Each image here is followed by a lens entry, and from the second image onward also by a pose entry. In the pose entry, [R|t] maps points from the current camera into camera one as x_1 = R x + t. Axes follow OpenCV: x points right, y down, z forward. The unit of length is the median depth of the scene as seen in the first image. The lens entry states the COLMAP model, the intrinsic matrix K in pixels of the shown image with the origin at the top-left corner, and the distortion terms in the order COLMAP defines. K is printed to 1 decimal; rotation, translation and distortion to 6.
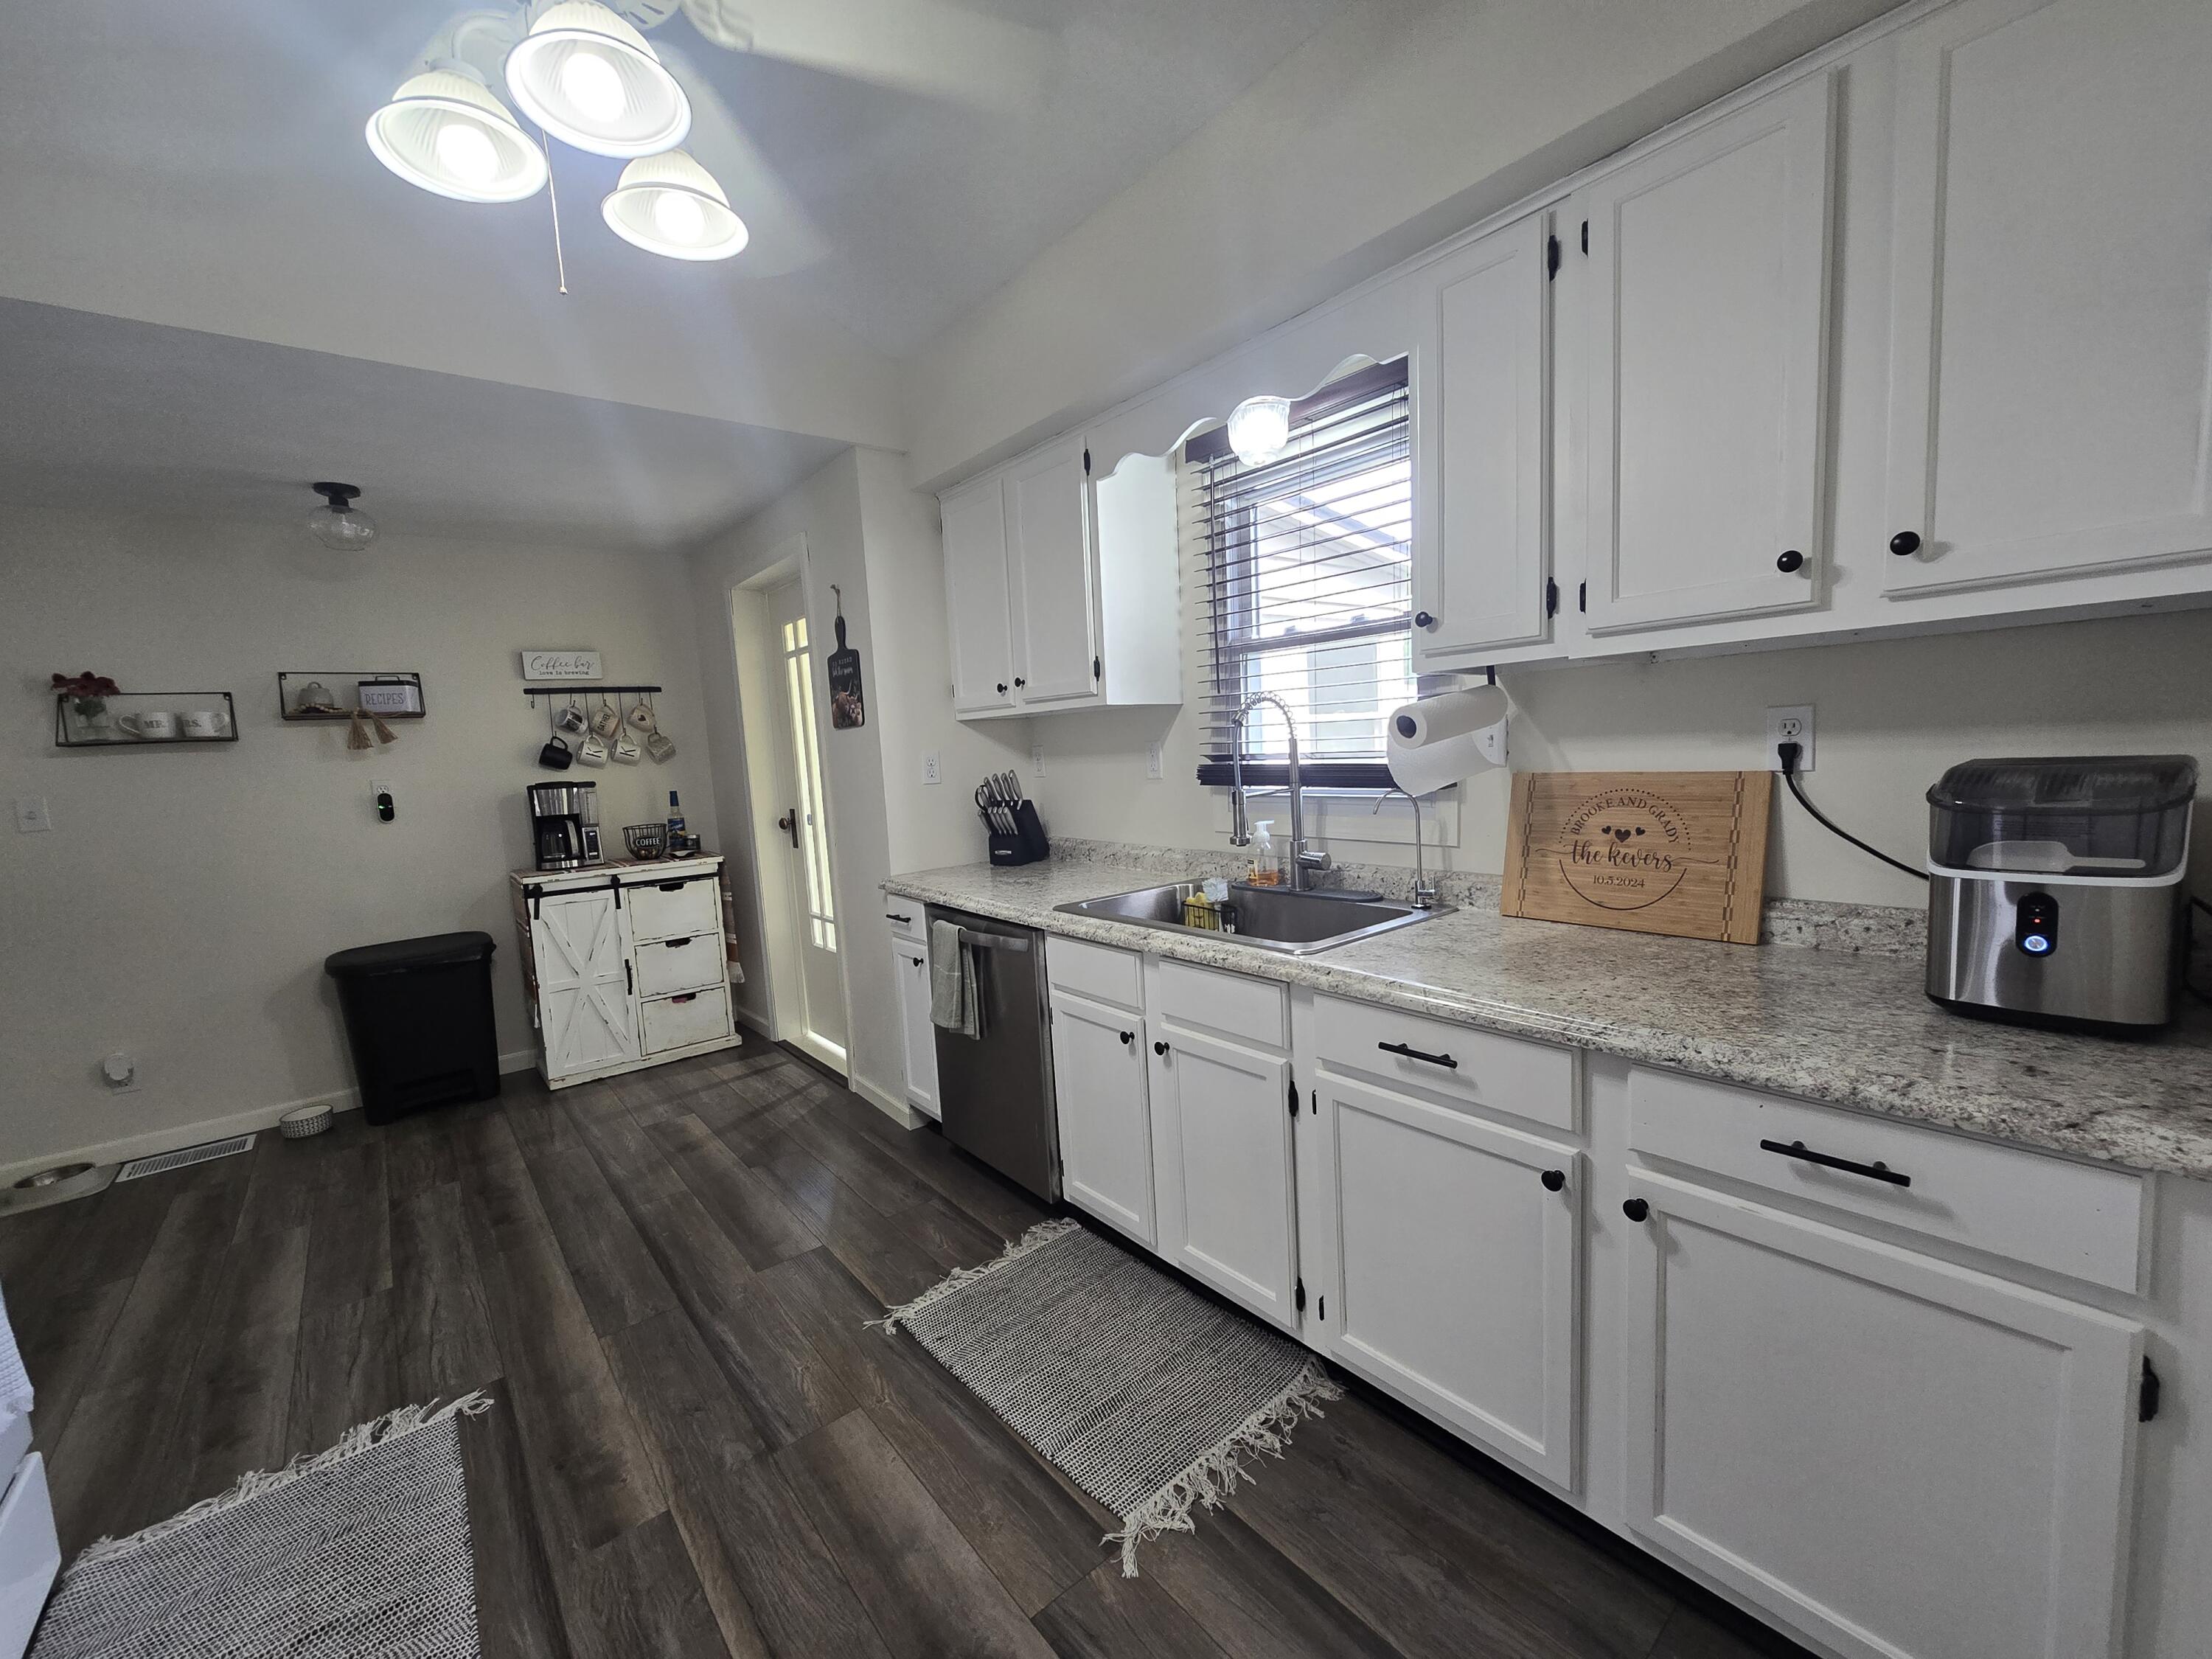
lens RADIAL K [[904.7, 0, 1110.5], [0, 904.7, 831.0], [0, 0, 1]] dist [0.001509, 0.000062]
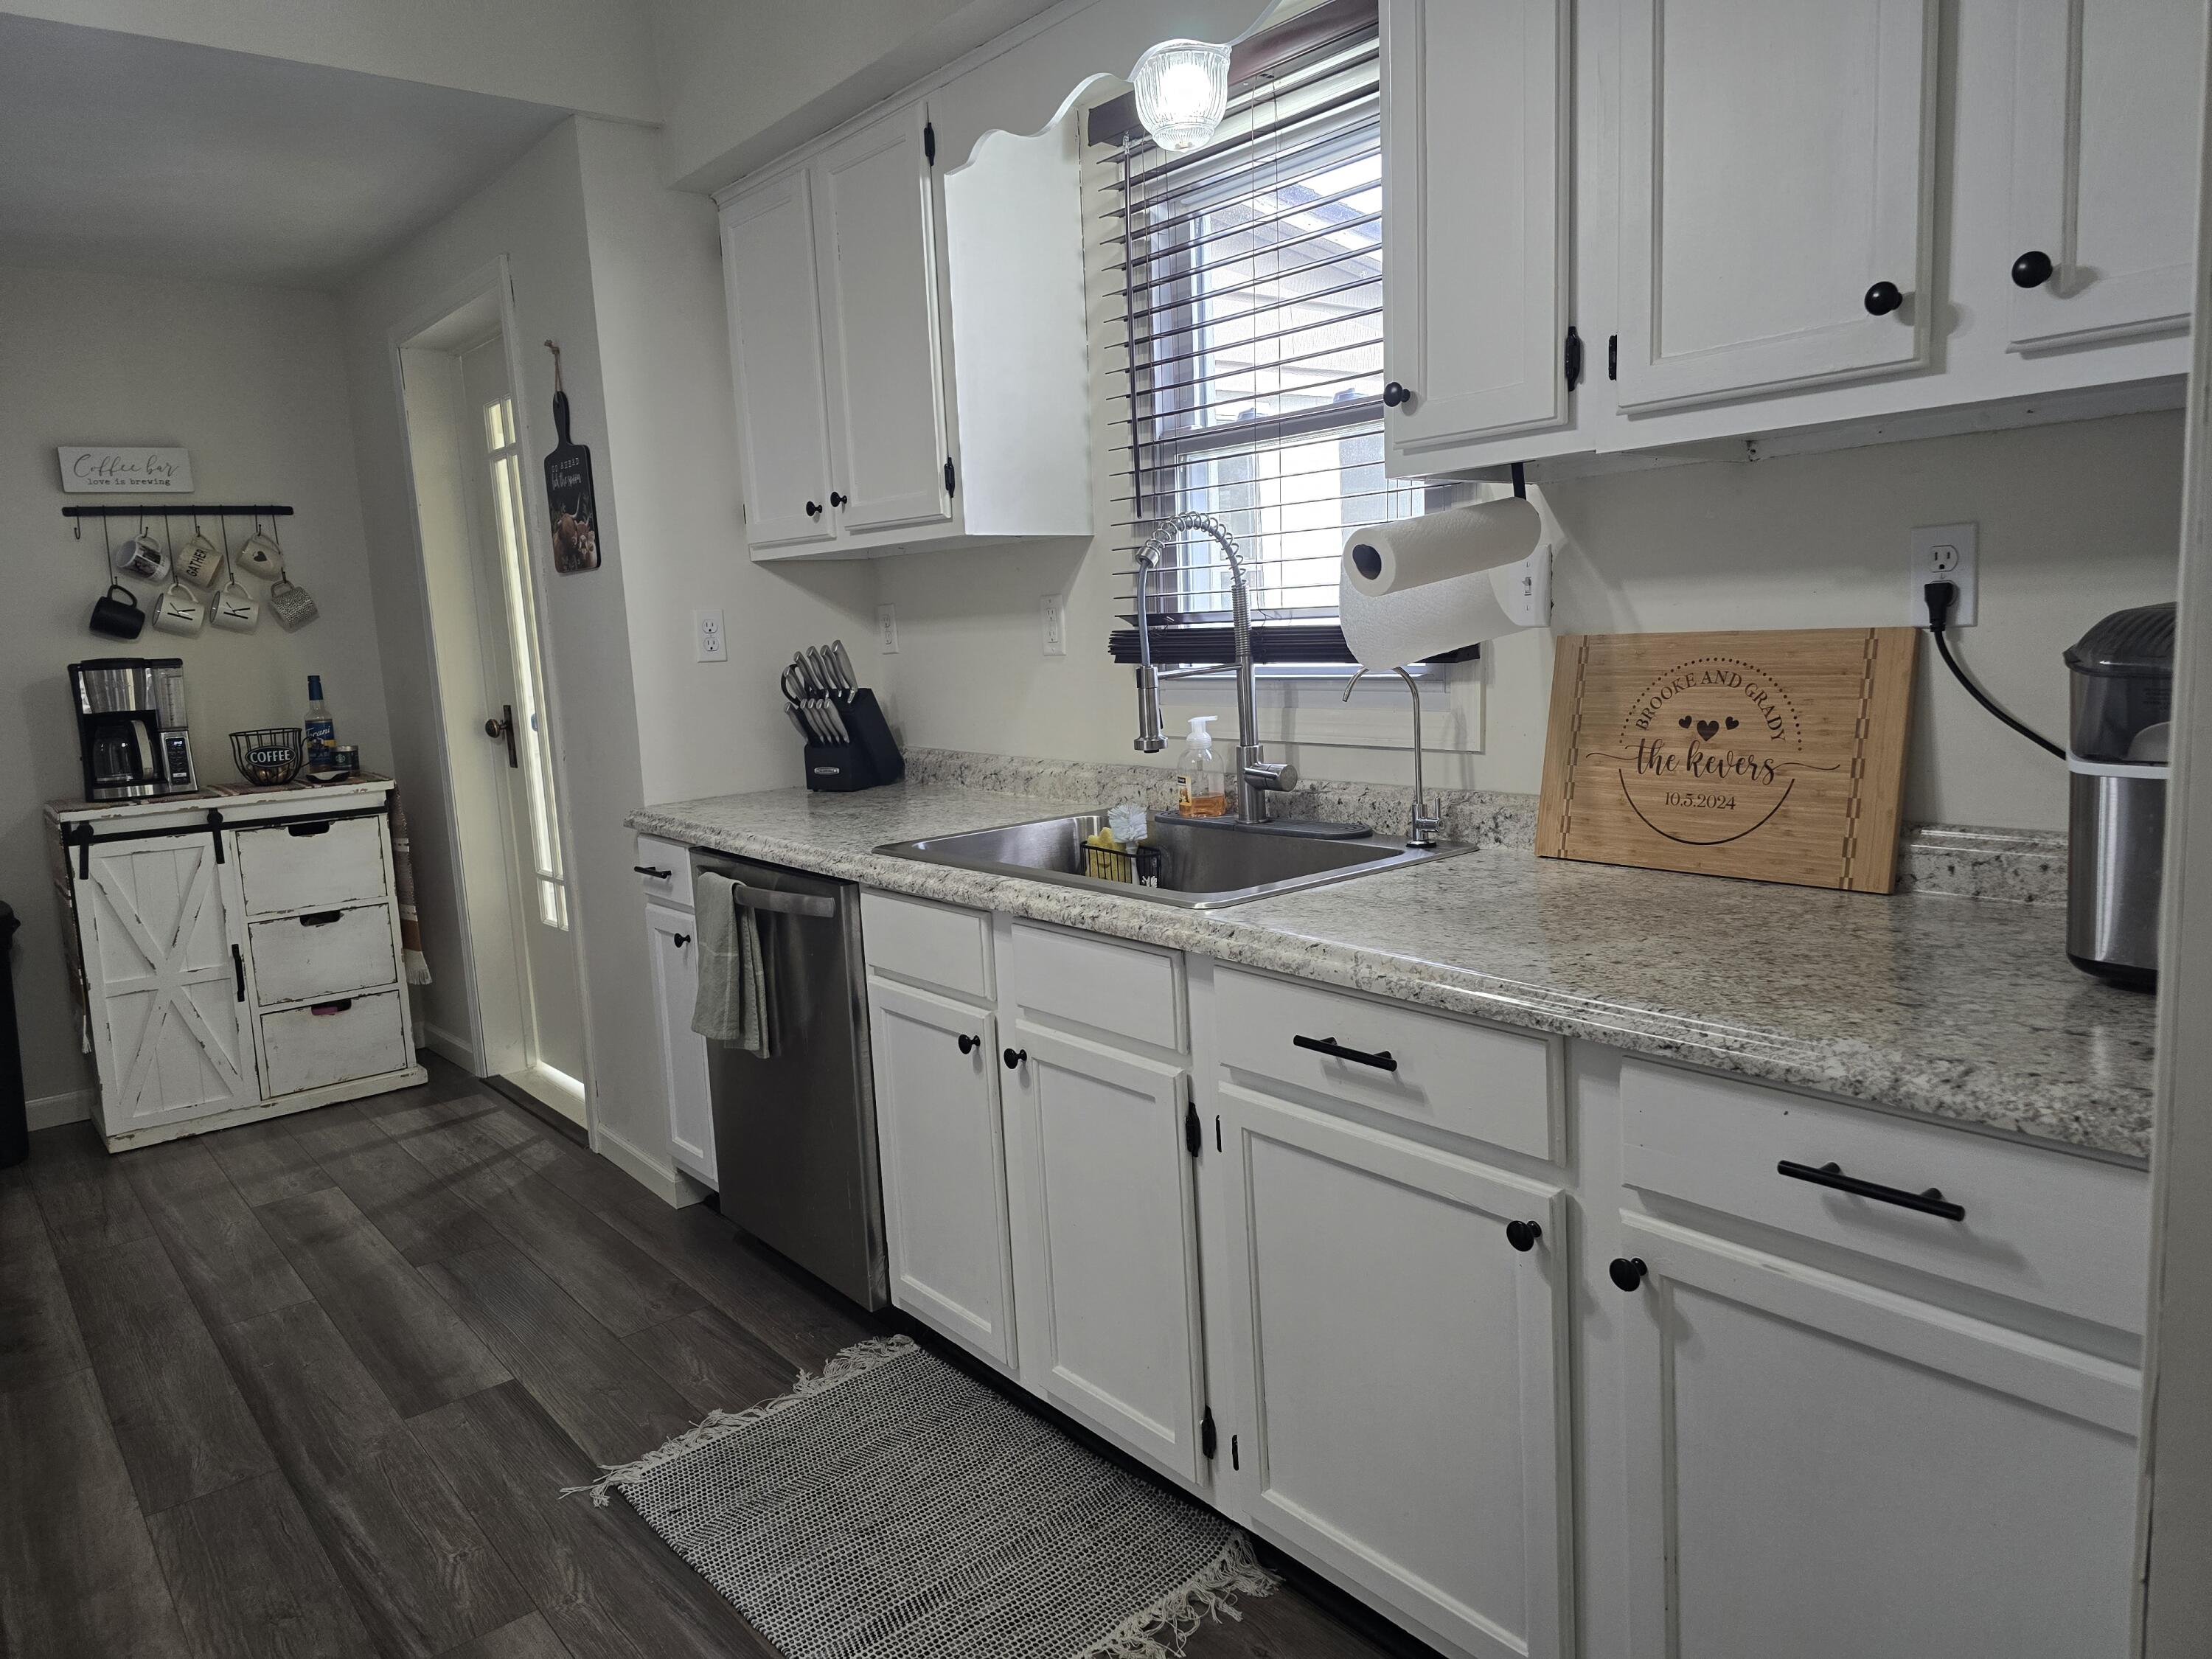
lens RADIAL K [[1478.7, 0, 1080.7], [0, 1478.7, 787.5], [0, 0, 1]] dist [0.068809, -0.049068]
pose [[0.999990, 0.002880, -0.003491, 0.109935], [-0.002804, 0.999766, 0.021443, 0.022005], [0.003552, -0.021433, 0.999764, -0.063678]]
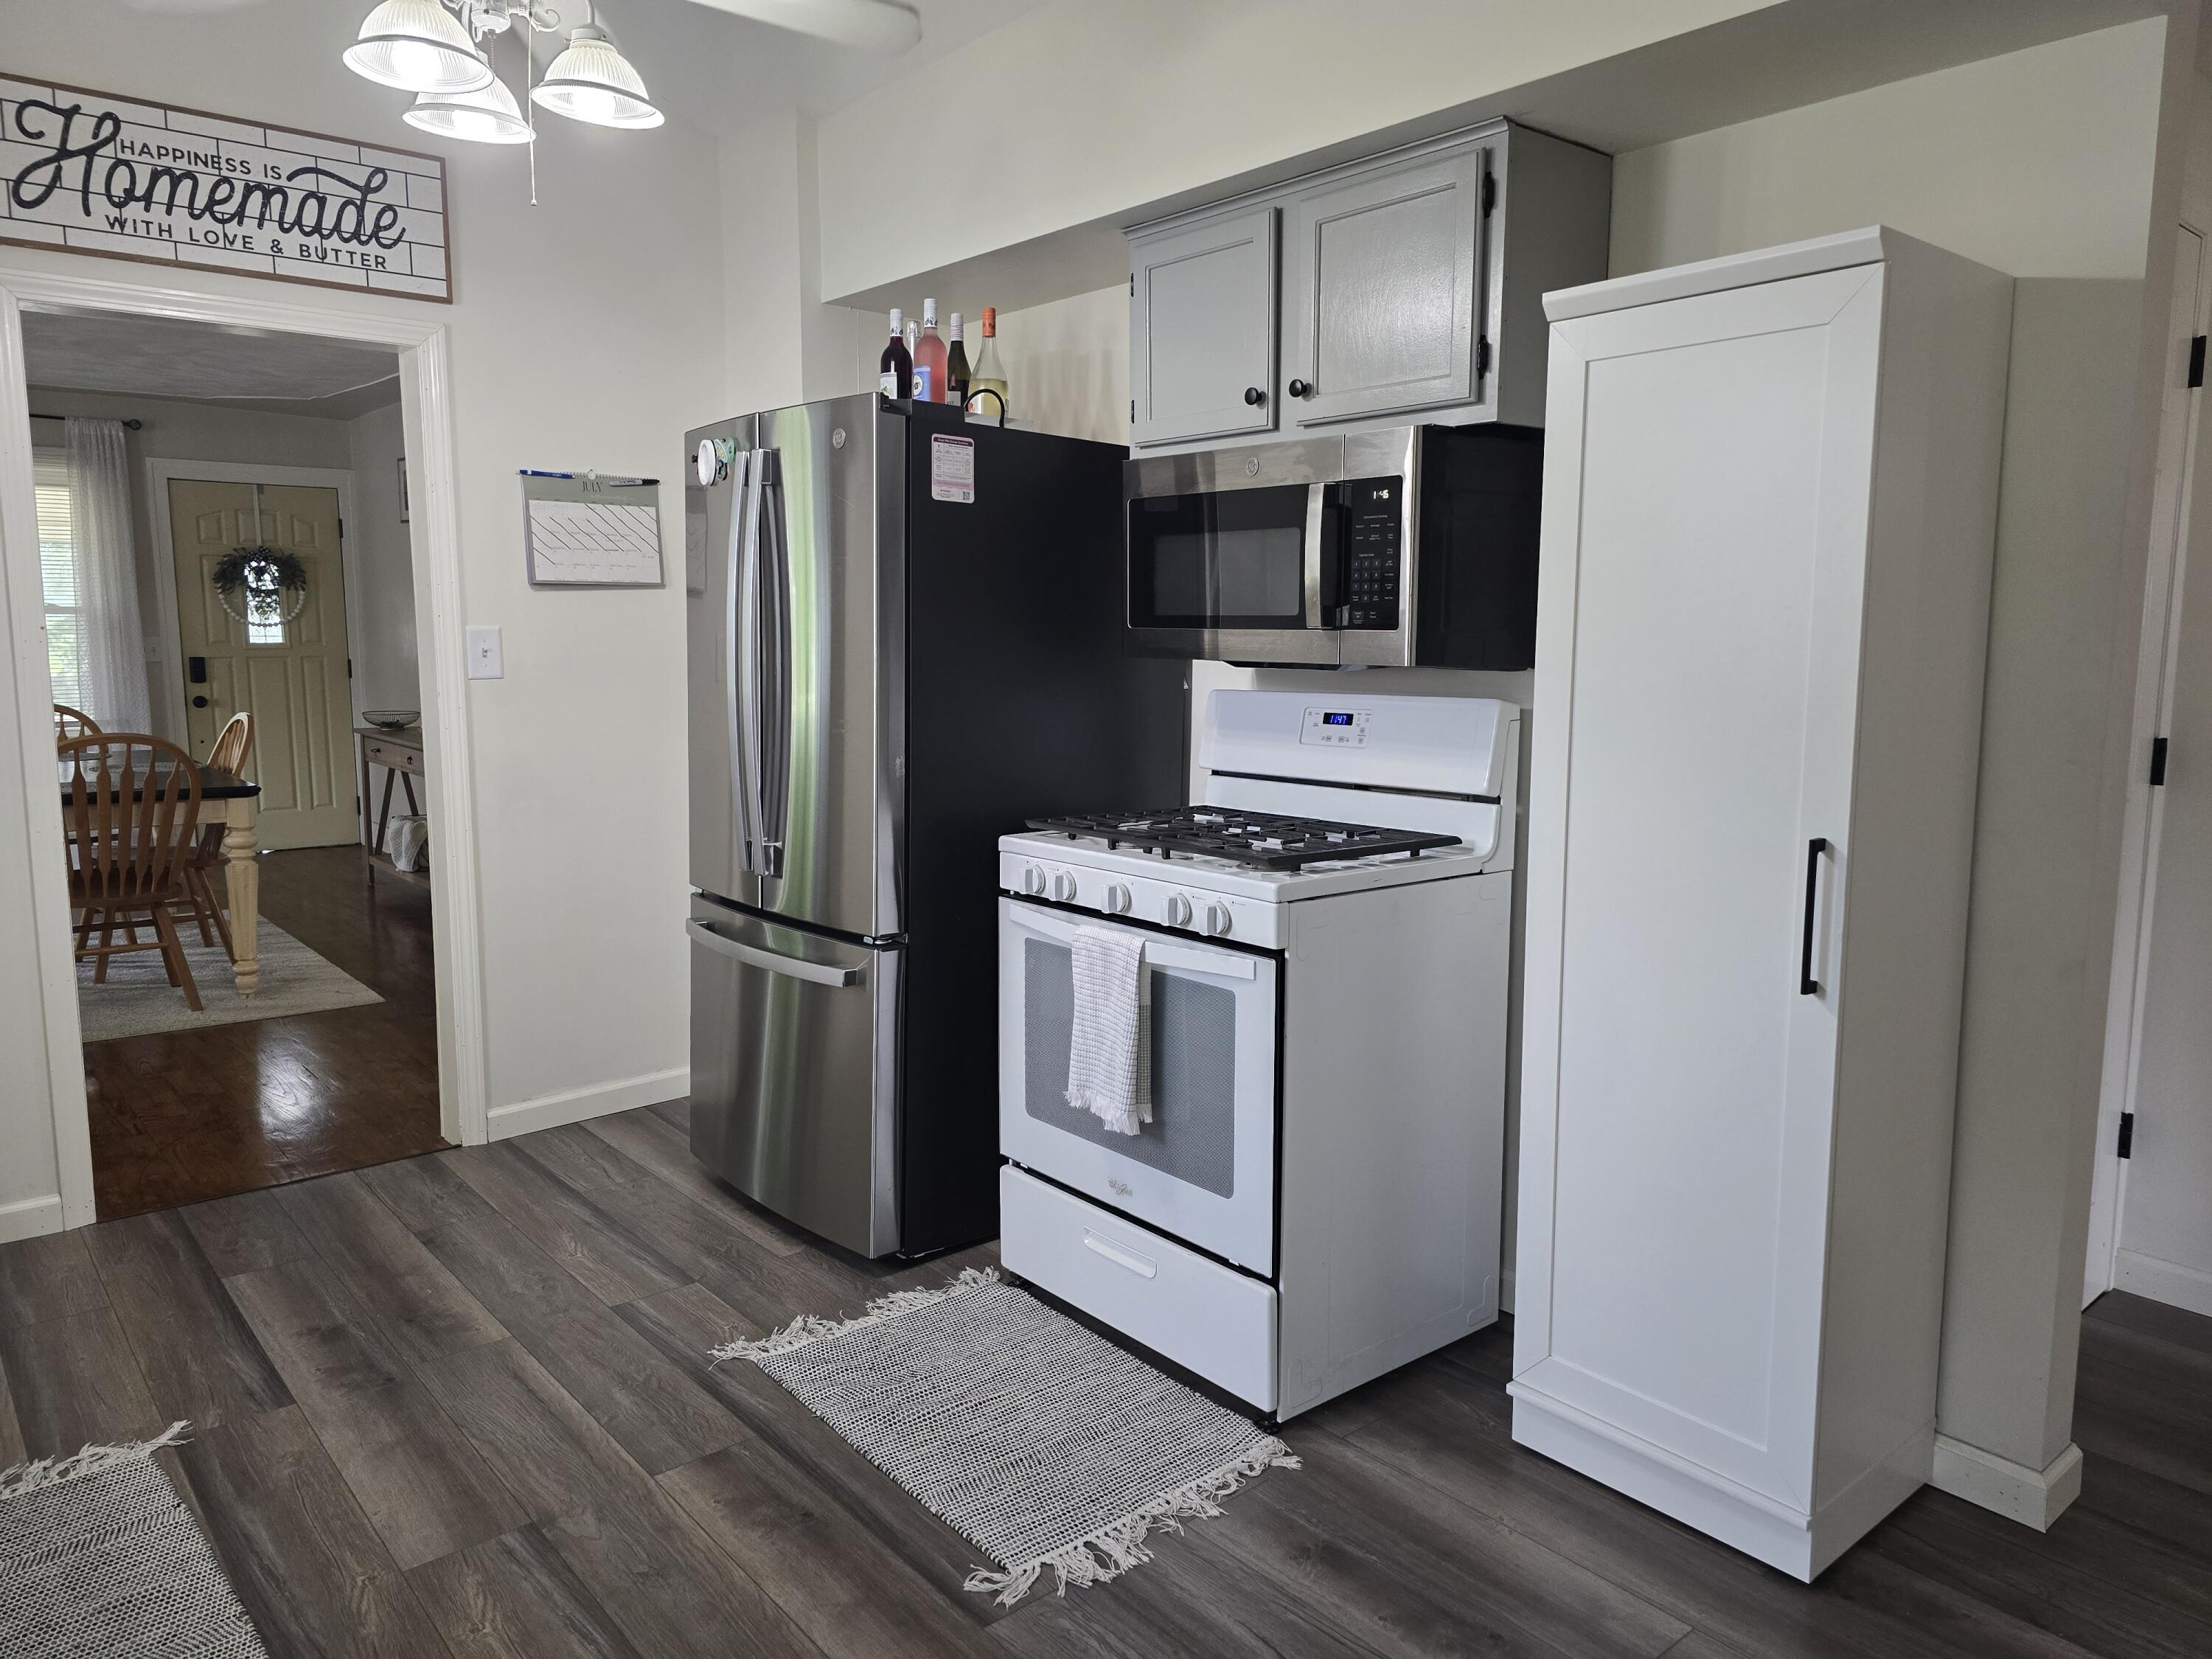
lens RADIAL K [[1478.7, 0, 1104.8], [0, 1478.7, 821.9], [0, 0, 1]] dist [0.068809, -0.049068]
pose [[-0.998395, 0.056285, -0.006310, -0.797044], [0.053249, 0.970782, 0.233979, -0.151192], [0.019295, 0.233268, -0.972221, 1.904354]]
